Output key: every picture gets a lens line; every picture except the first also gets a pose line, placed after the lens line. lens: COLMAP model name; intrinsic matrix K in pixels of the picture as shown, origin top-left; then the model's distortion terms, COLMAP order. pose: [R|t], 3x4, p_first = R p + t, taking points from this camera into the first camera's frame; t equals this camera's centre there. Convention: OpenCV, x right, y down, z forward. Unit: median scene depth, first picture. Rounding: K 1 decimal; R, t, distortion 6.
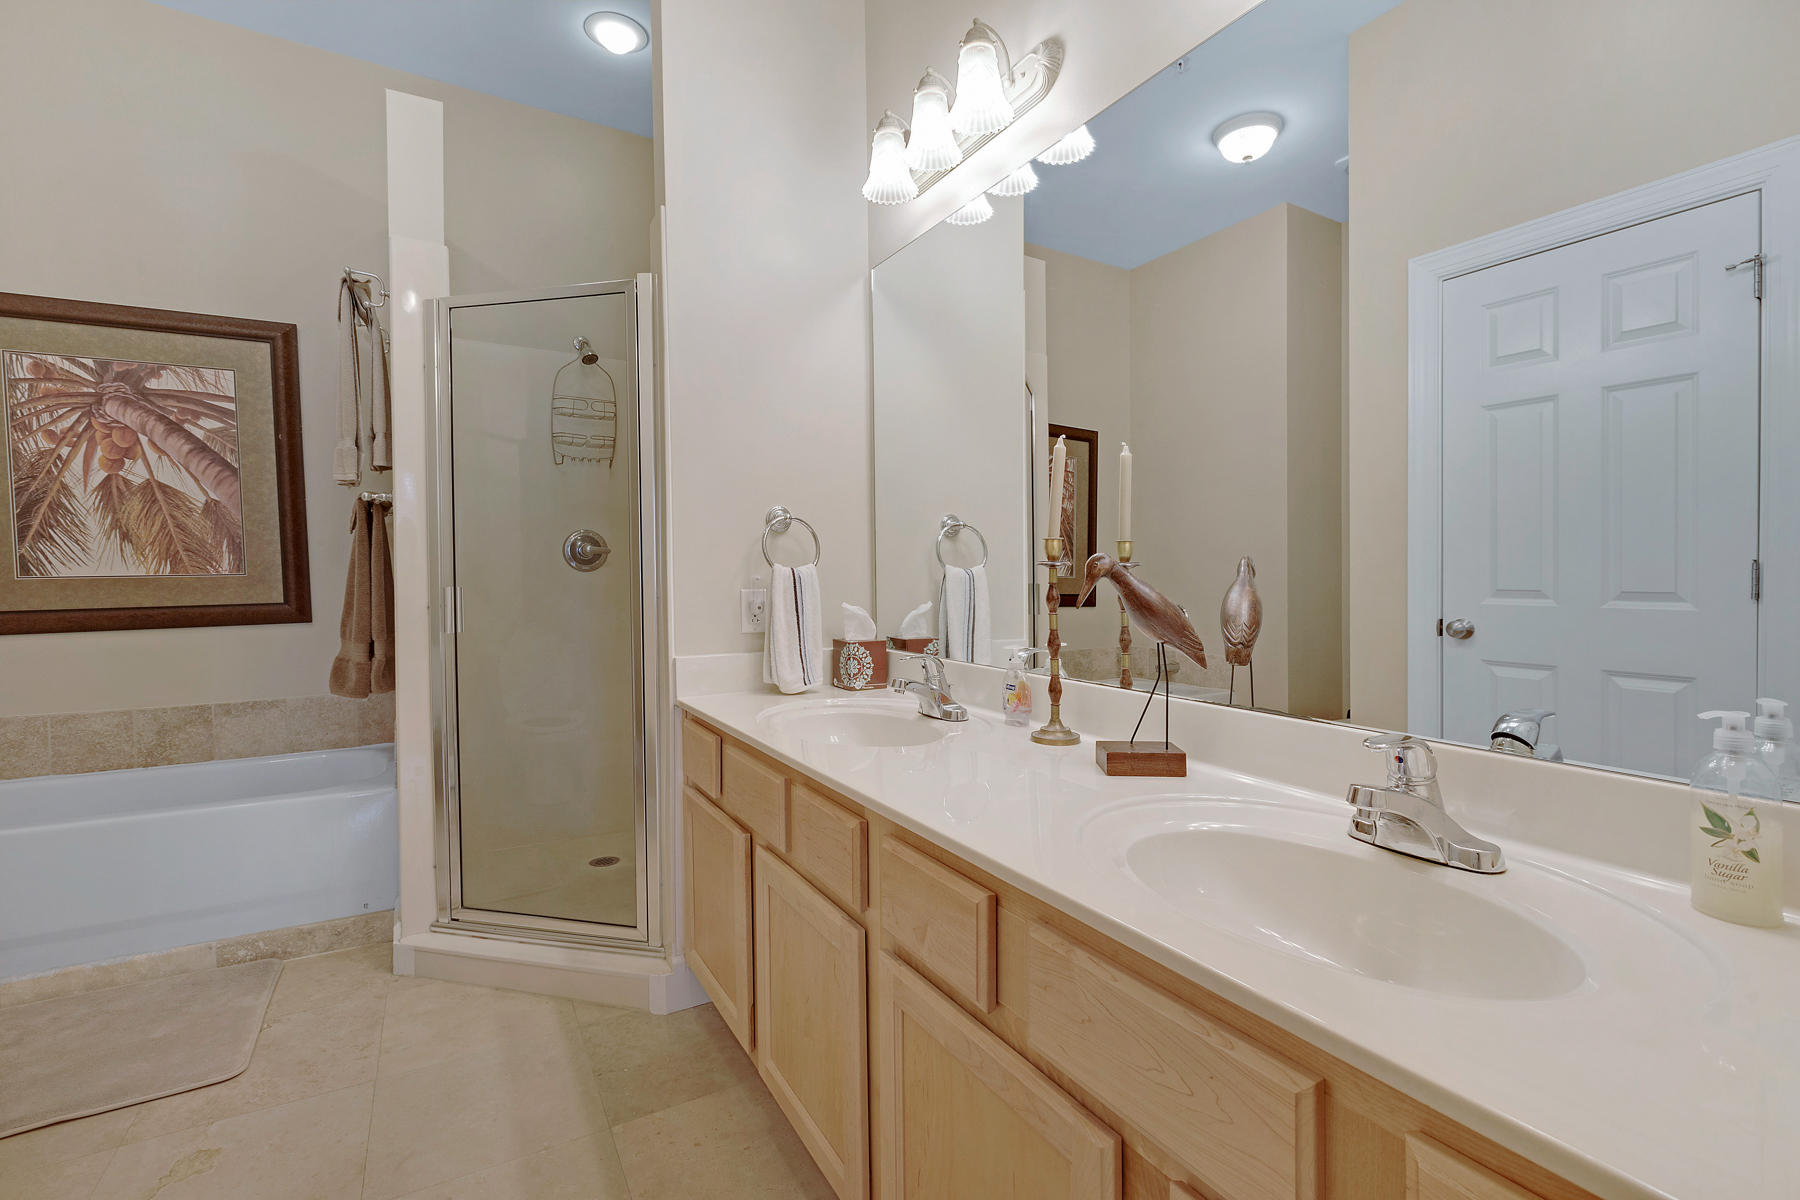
lens RADIAL K [[813.5, 0, 910.0], [0, 813.5, 596.1], [0, 0, 1]] dist [-0.001856, -0.000983]
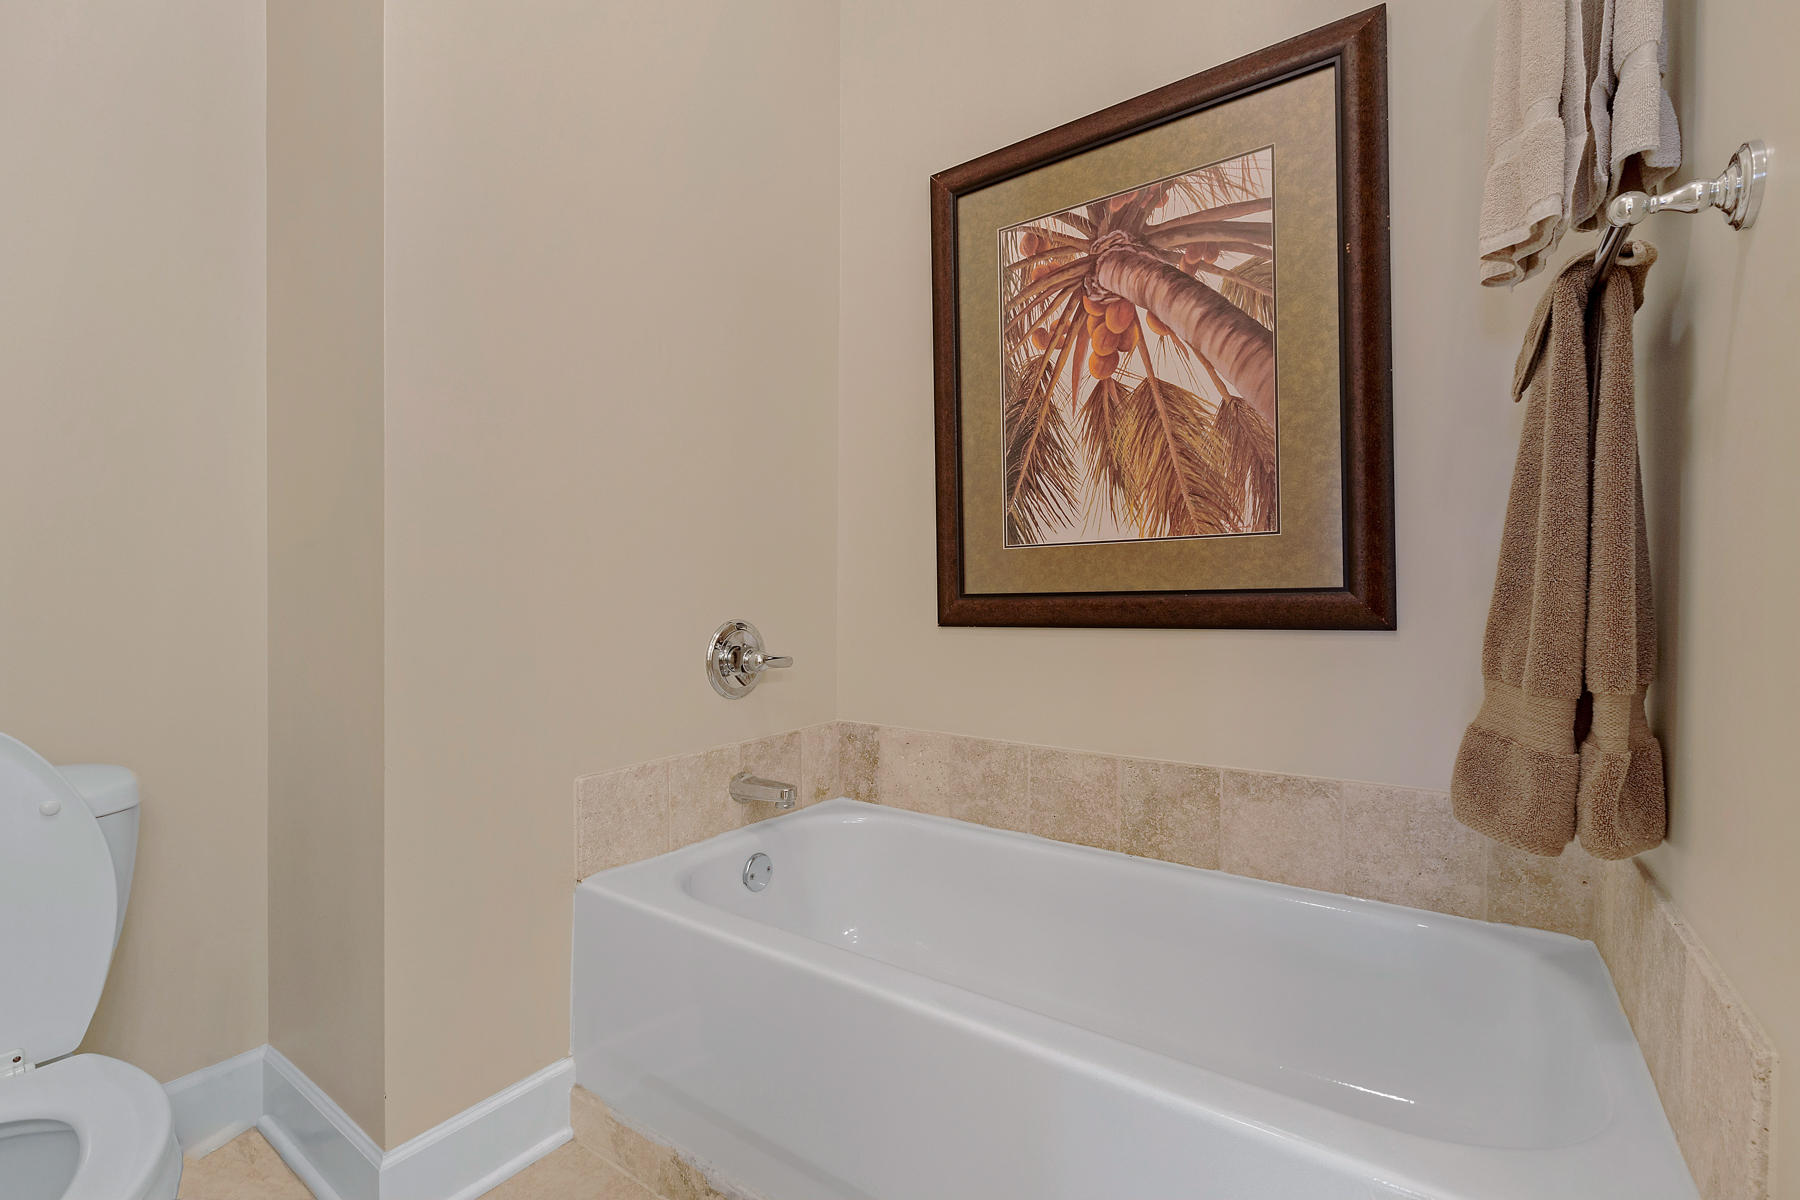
lens RADIAL K [[813.5, 0, 902.7], [0, 813.5, 604.9], [0, 0, 1]] dist [-0.001856, -0.000983]
pose [[0.417069, 0.019827, -0.908658, -0.461171], [-0.026570, 0.999601, 0.009616, 0.022172], [0.908486, 0.020133, 0.417429, 0.585456]]
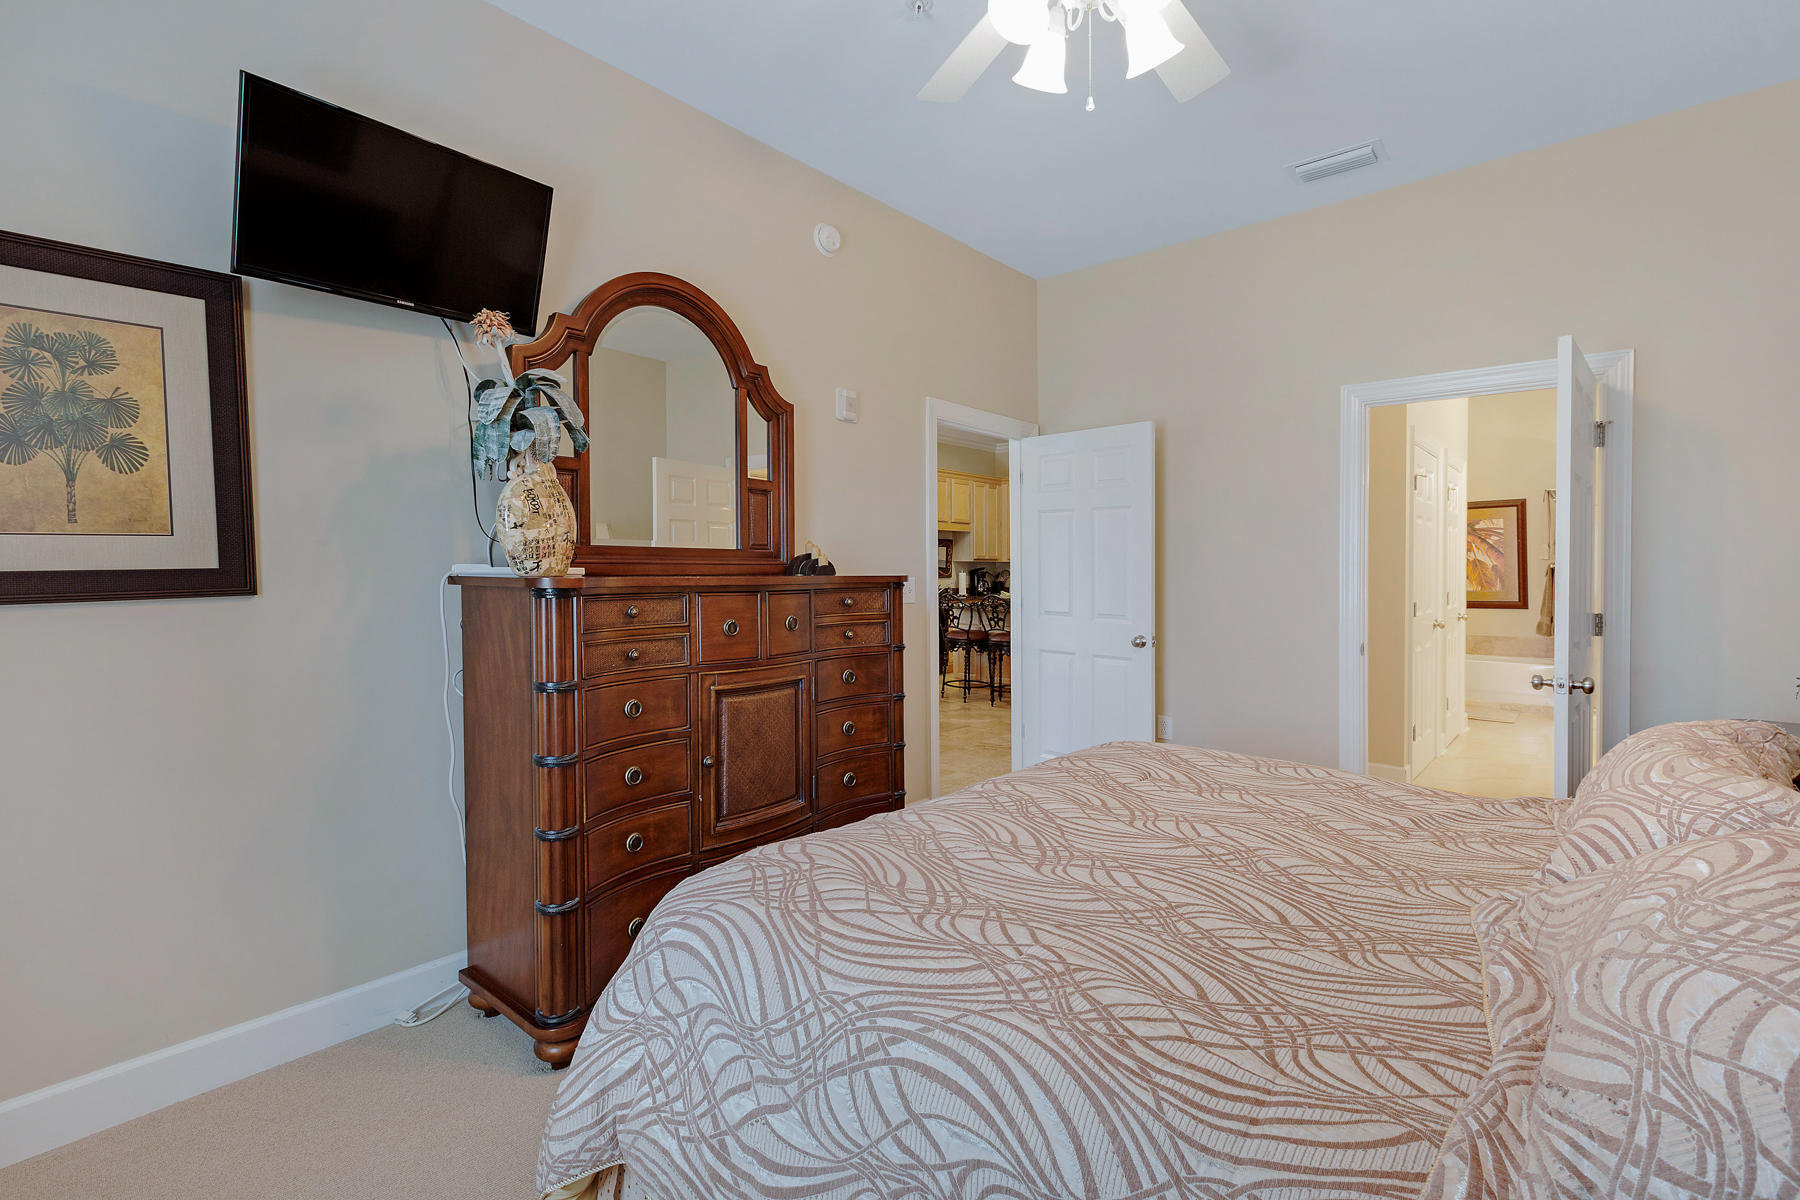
lens RADIAL K [[843.7, 0, 902.2], [0, 843.7, 582.1], [0, 0, 1]] dist [-0.001629, -0.000145]
pose [[0.326576, 0.017345, -0.945012, 1.301722], [-0.022068, 0.999699, 0.010722, -0.043472], [0.944913, 0.017353, 0.326861, -1.995417]]
